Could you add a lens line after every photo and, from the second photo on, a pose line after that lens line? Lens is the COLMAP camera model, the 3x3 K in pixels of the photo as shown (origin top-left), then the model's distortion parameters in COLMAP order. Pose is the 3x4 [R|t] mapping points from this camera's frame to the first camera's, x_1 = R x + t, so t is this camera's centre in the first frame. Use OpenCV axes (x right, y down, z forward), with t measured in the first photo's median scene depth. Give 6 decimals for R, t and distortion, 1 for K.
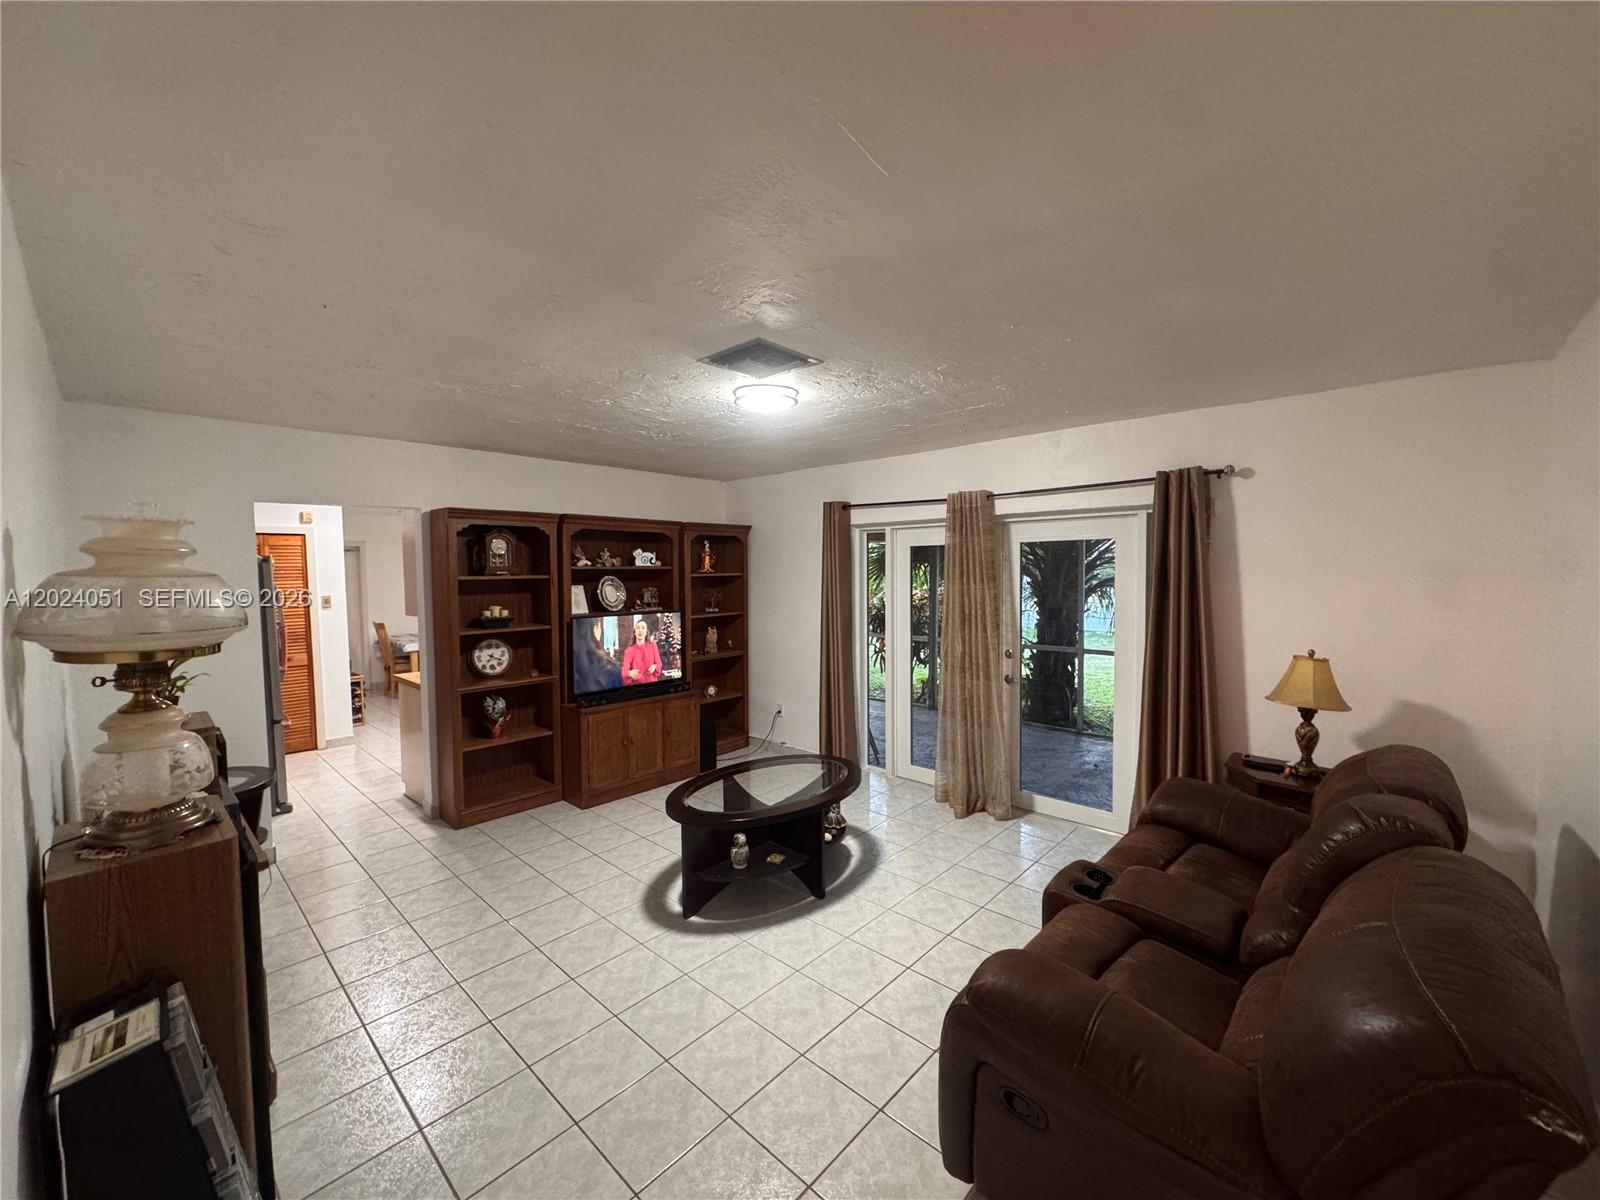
lens RADIAL K [[637.4, 0, 798.9], [0, 637.4, 586.7], [0, 0, 1]] dist [-0.002429, 0.000380]
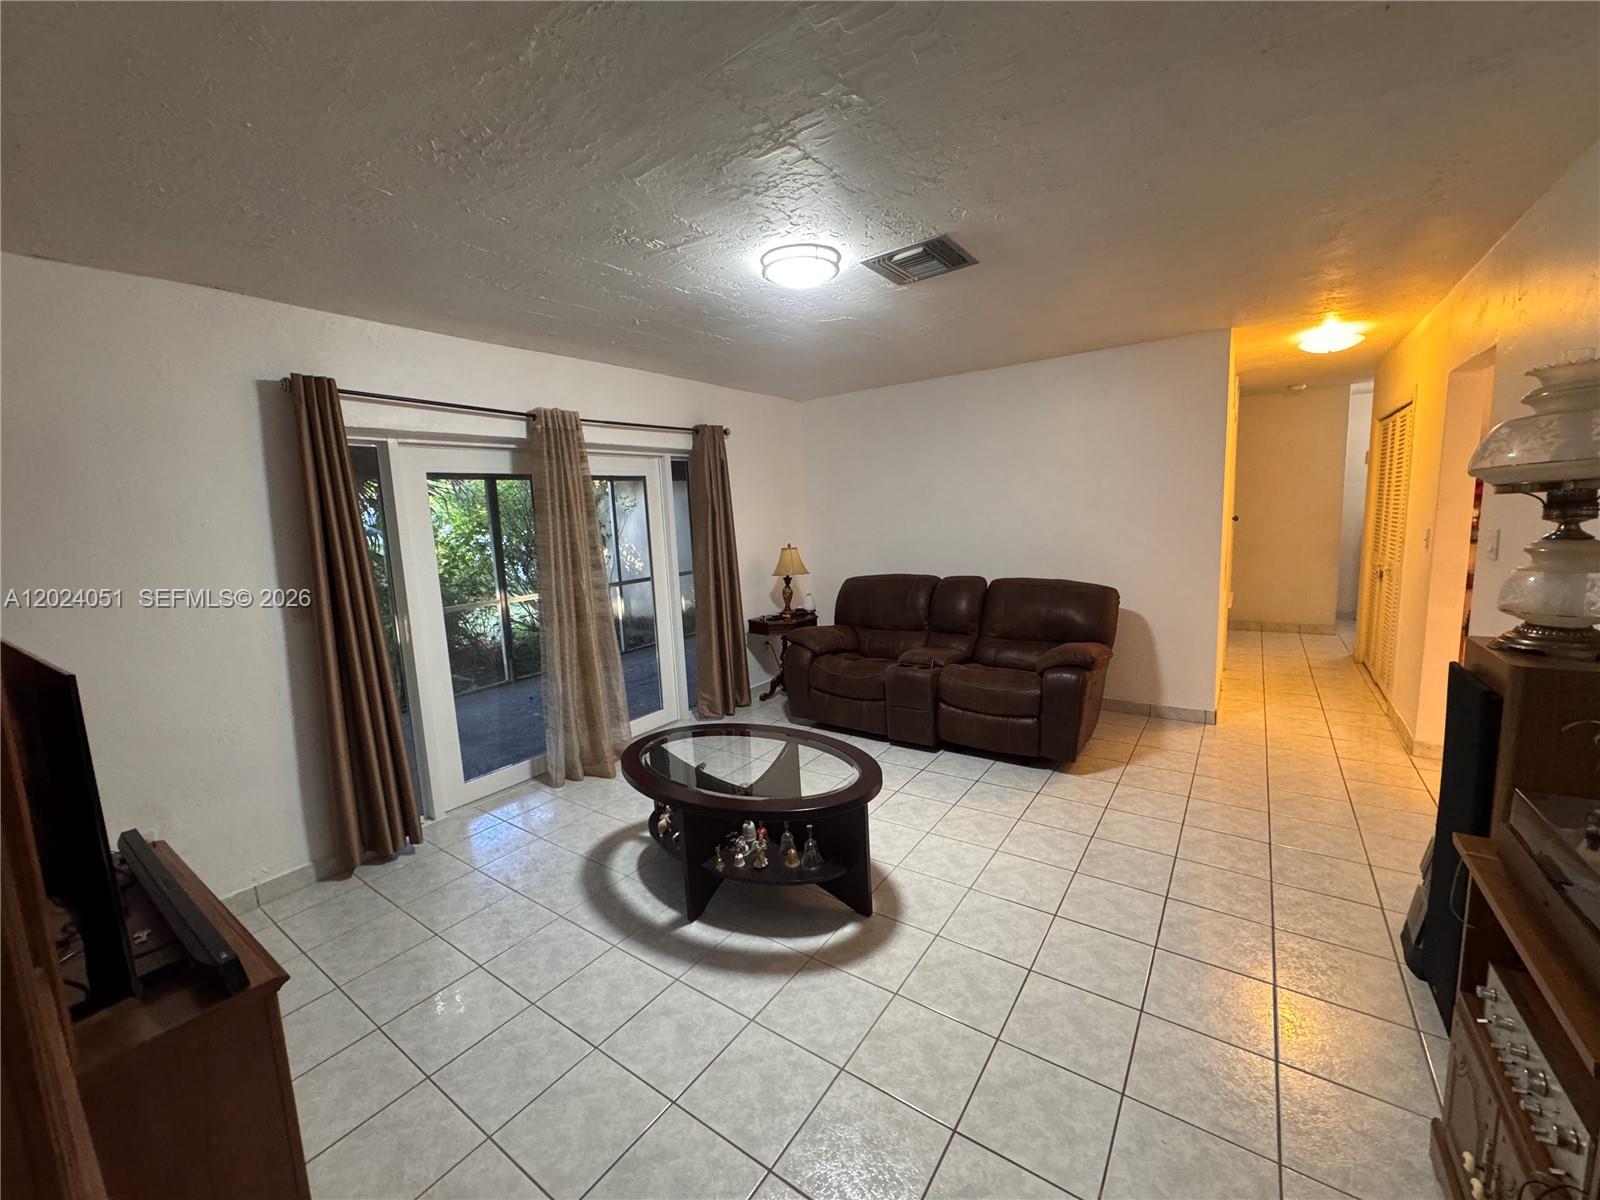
lens RADIAL K [[637.4, 0, 791.9], [0, 637.4, 614.4], [0, 0, 1]] dist [-0.002429, 0.000380]
pose [[-0.125363, -0.145679, 0.981357, -0.621967], [0.088714, 0.983552, 0.157337, 0.010765], [-0.988137, 0.106785, -0.110378, 0.796940]]
